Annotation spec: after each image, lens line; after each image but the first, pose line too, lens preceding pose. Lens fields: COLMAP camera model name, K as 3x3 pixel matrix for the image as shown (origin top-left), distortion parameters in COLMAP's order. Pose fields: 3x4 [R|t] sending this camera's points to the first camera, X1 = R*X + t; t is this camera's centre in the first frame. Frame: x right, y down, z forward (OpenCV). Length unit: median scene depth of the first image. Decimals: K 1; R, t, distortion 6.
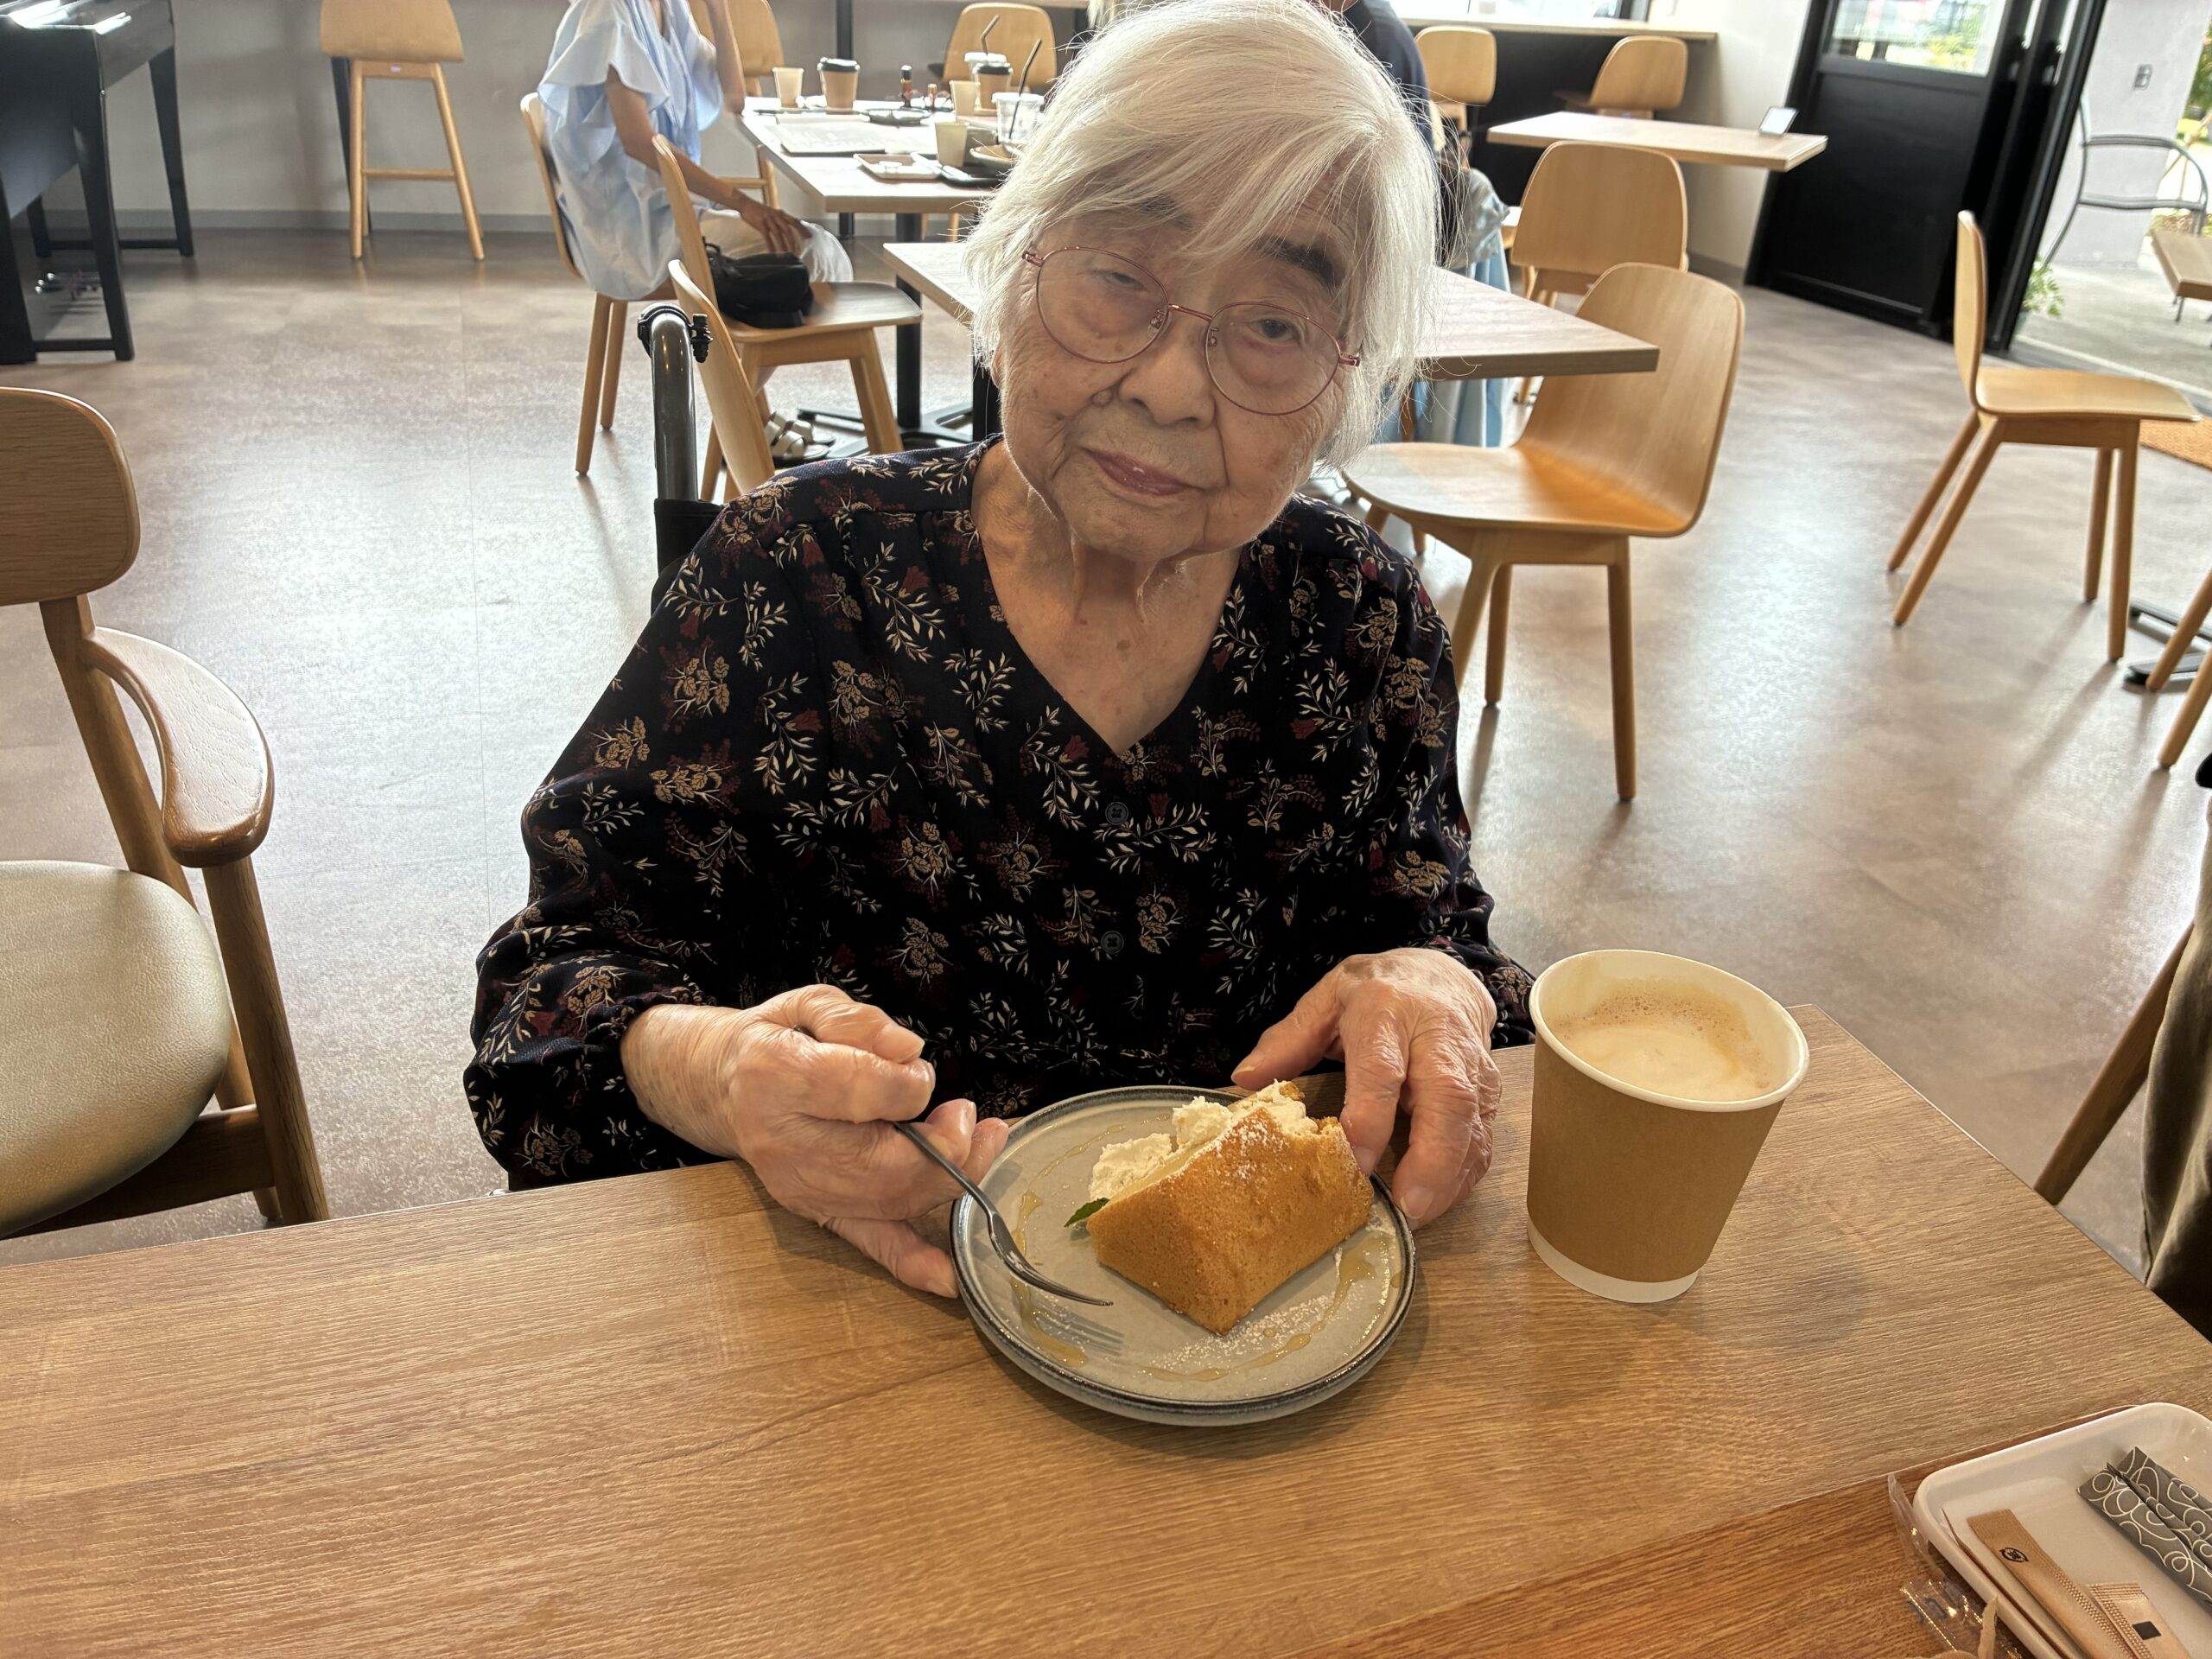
lens RADIAL K [[1768.5, 0, 1106.0], [0, 1768.5, 829.5], [0, 0, 1]] dist [-0.009711, -0.006198]
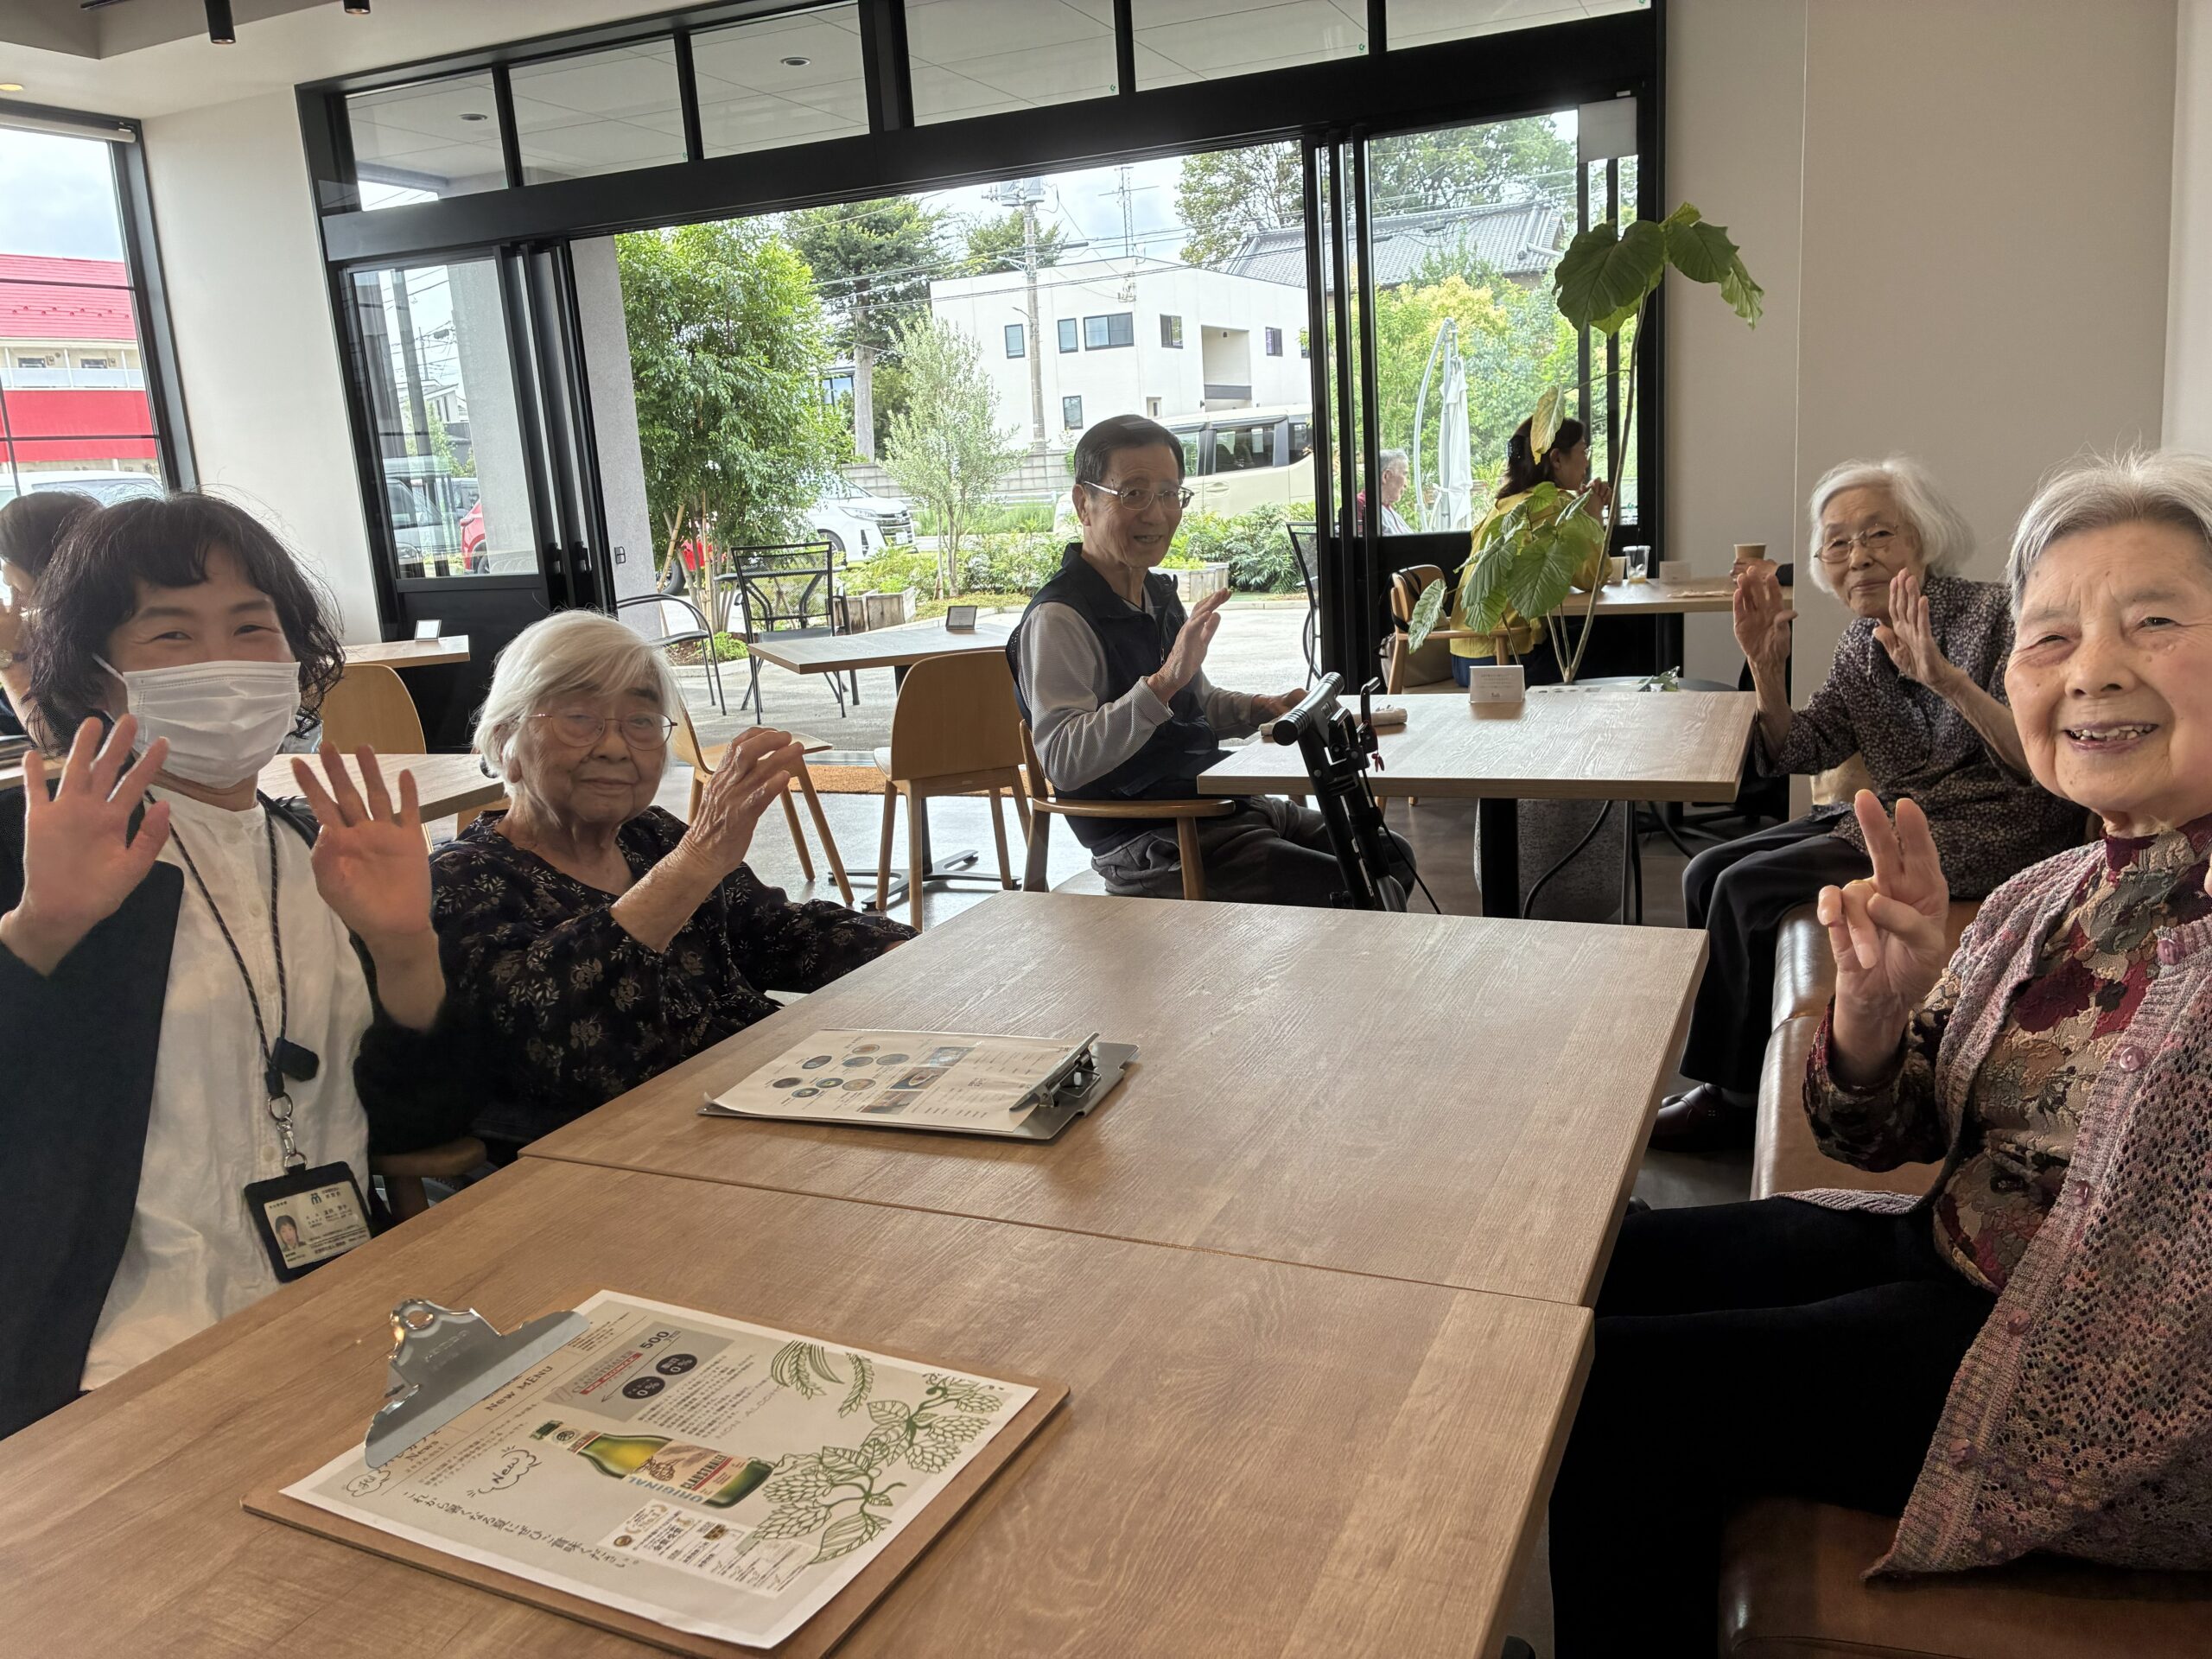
lens RADIAL K [[1768.5, 0, 1106.0], [0, 1768.5, 829.5], [0, 0, 1]] dist [-0.009711, -0.006198]
pose [[0.710764, -0.245489, 0.659204, -1.052071], [0.411471, 0.905171, -0.106567, 0.383996], [-0.570531, 0.346987, 0.744375, -1.159071]]
